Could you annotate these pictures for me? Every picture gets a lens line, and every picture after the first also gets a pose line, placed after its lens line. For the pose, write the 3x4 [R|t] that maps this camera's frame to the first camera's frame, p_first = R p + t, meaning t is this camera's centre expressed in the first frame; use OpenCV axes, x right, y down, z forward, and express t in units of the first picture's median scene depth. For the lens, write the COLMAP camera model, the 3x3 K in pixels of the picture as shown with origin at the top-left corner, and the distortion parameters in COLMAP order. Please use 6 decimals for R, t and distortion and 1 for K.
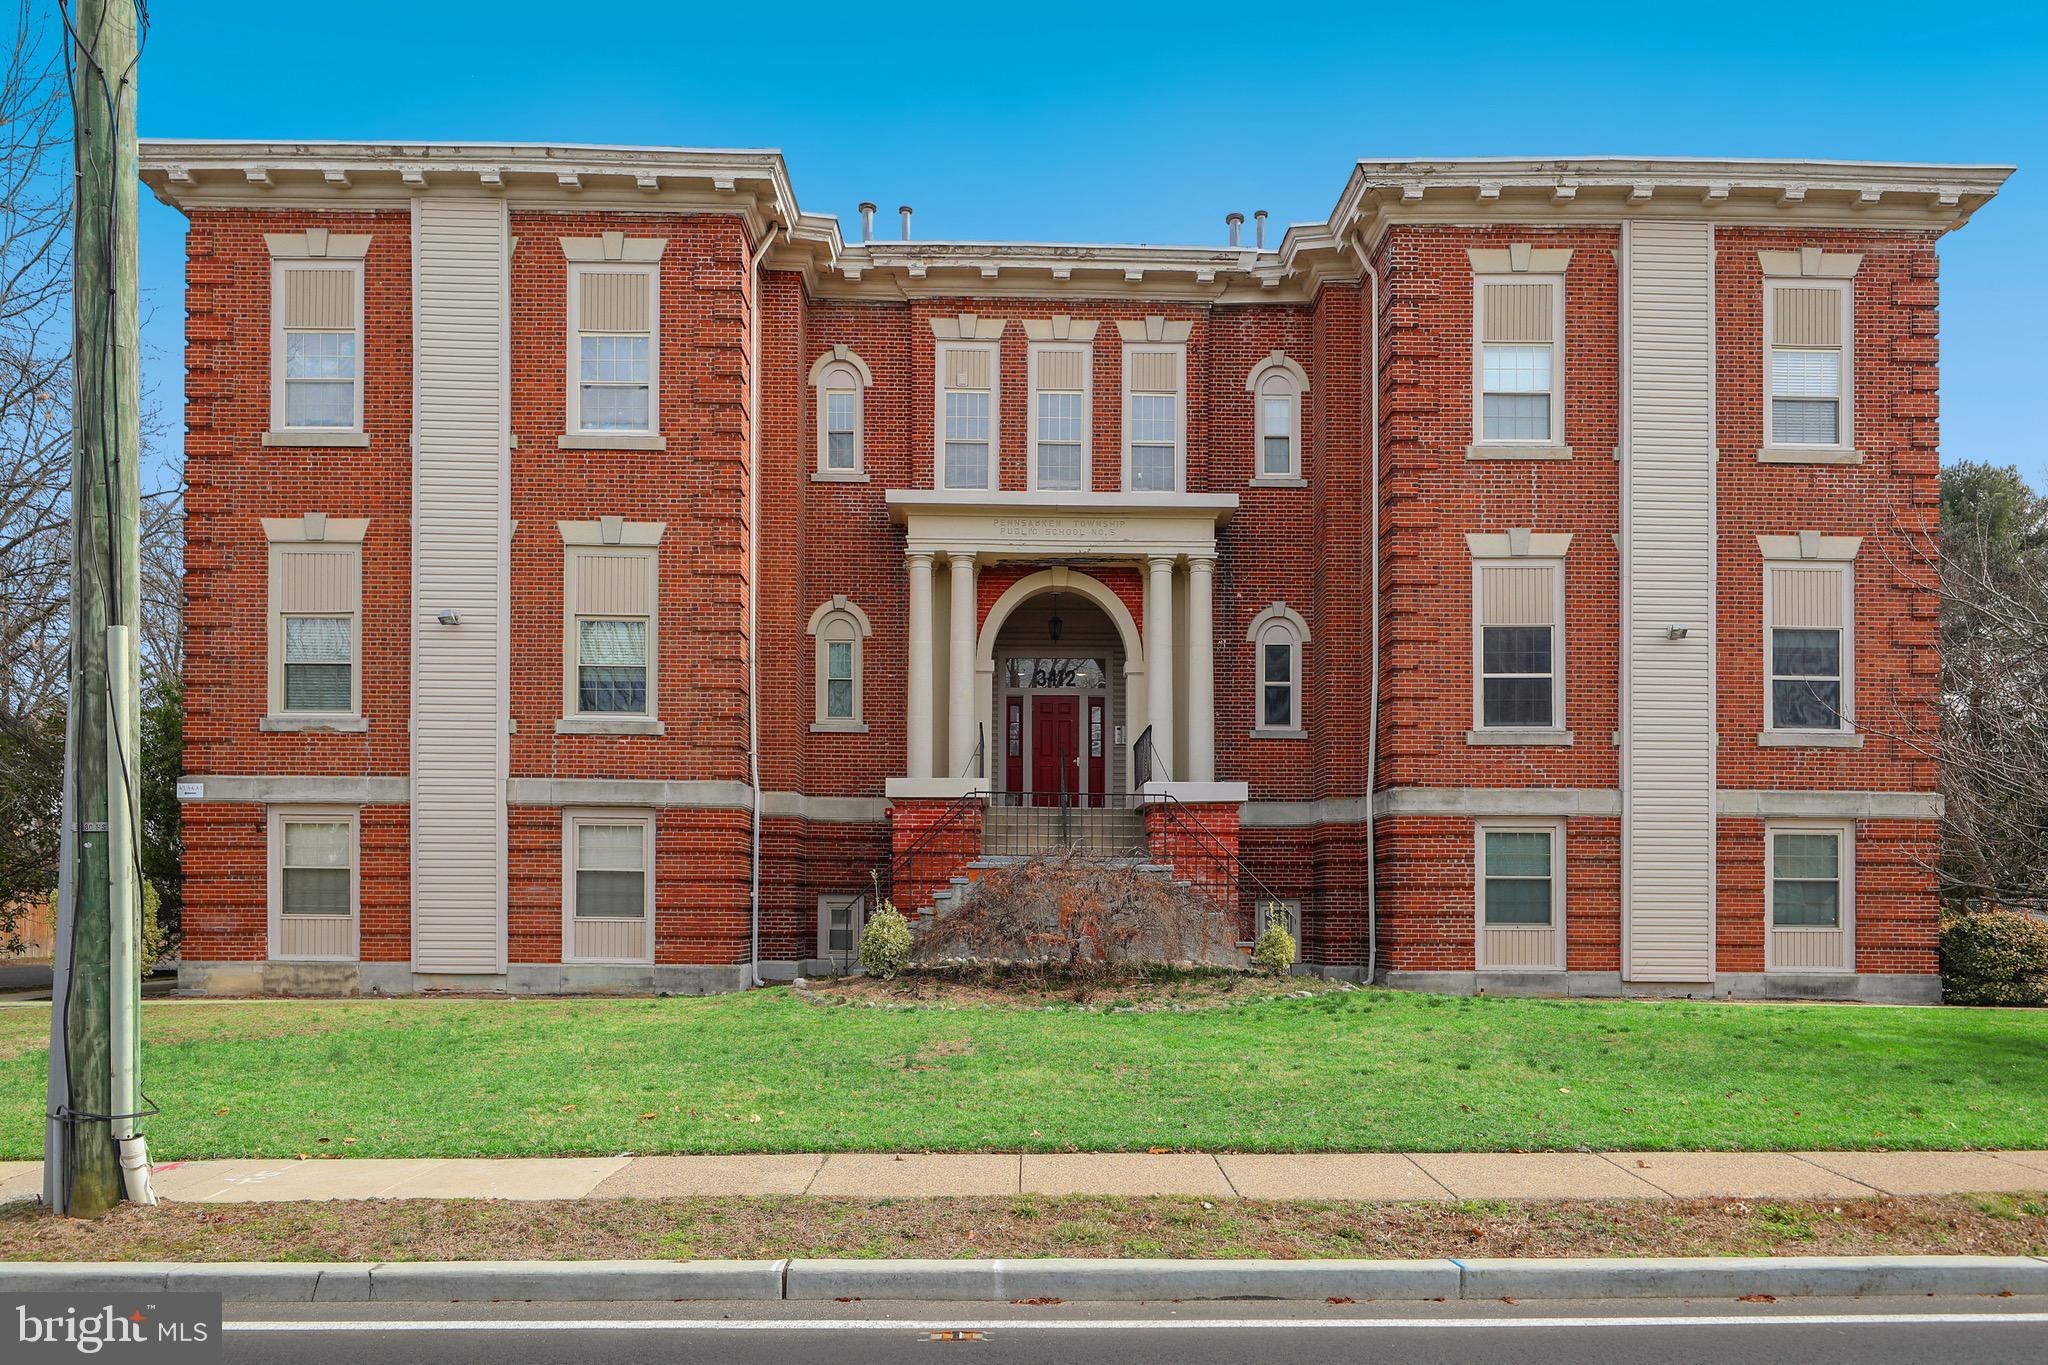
lens RADIAL K [[1957.0, 0, 1023.9], [0, 1957.0, 869.1], [0, 0, 1]] dist [0.017258, 0.008119]
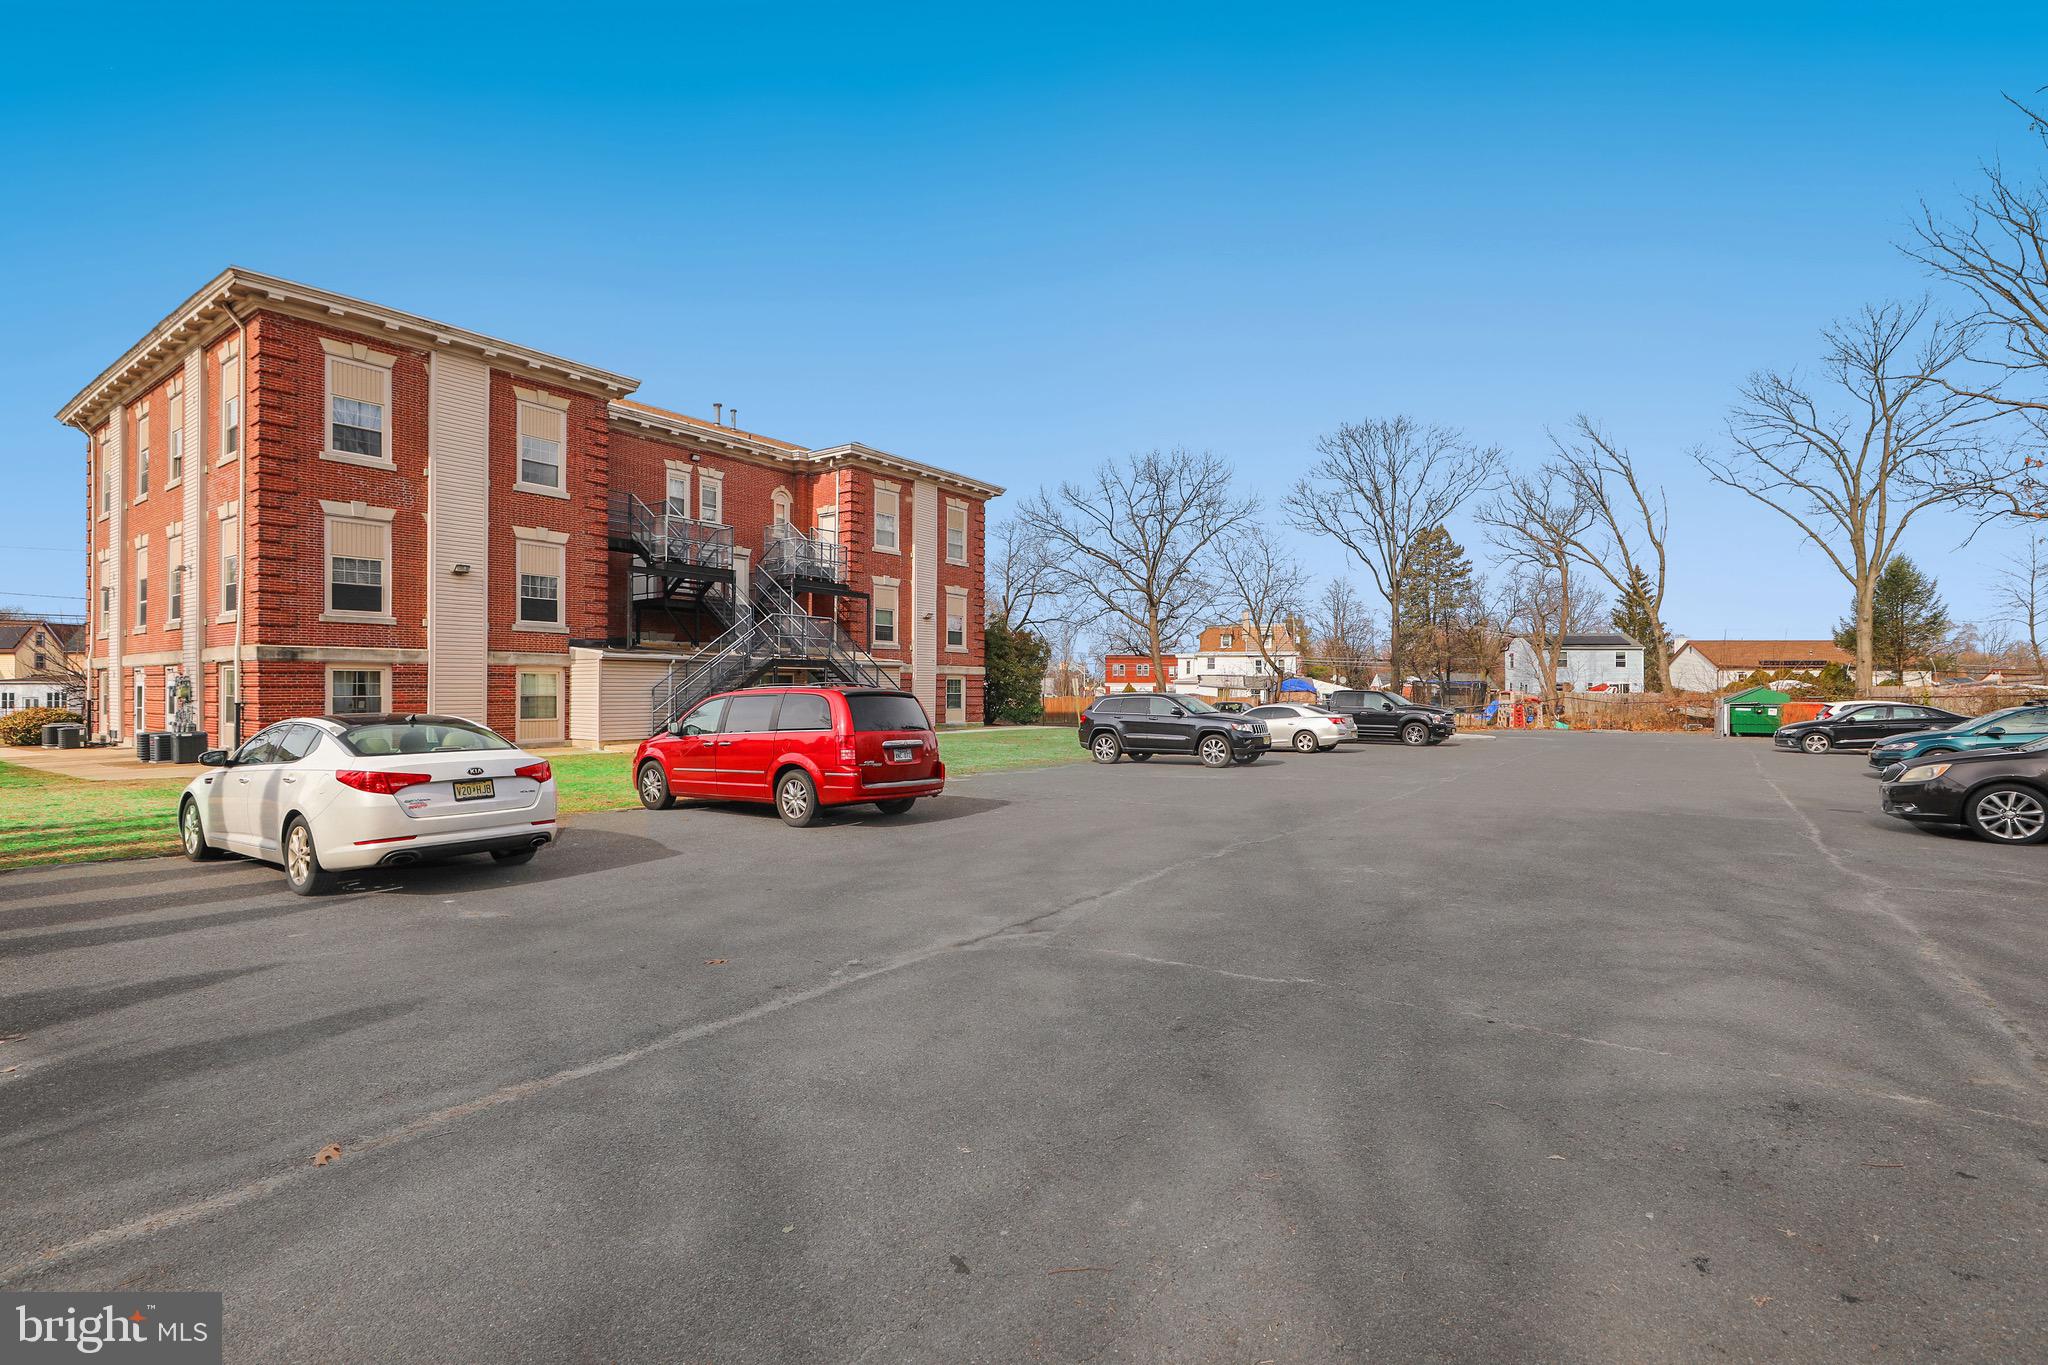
lens RADIAL K [[934.2, 0, 1028.2], [0, 934.2, 680.0], [0, 0, 1]] dist [-0.000396, -0.000353]
pose [[0.590219, -0.003117, 0.807237, -0.694843], [0.010012, 0.999944, -0.003459, -0.008674], [-0.807181, 0.010123, 0.590217, -0.001144]]
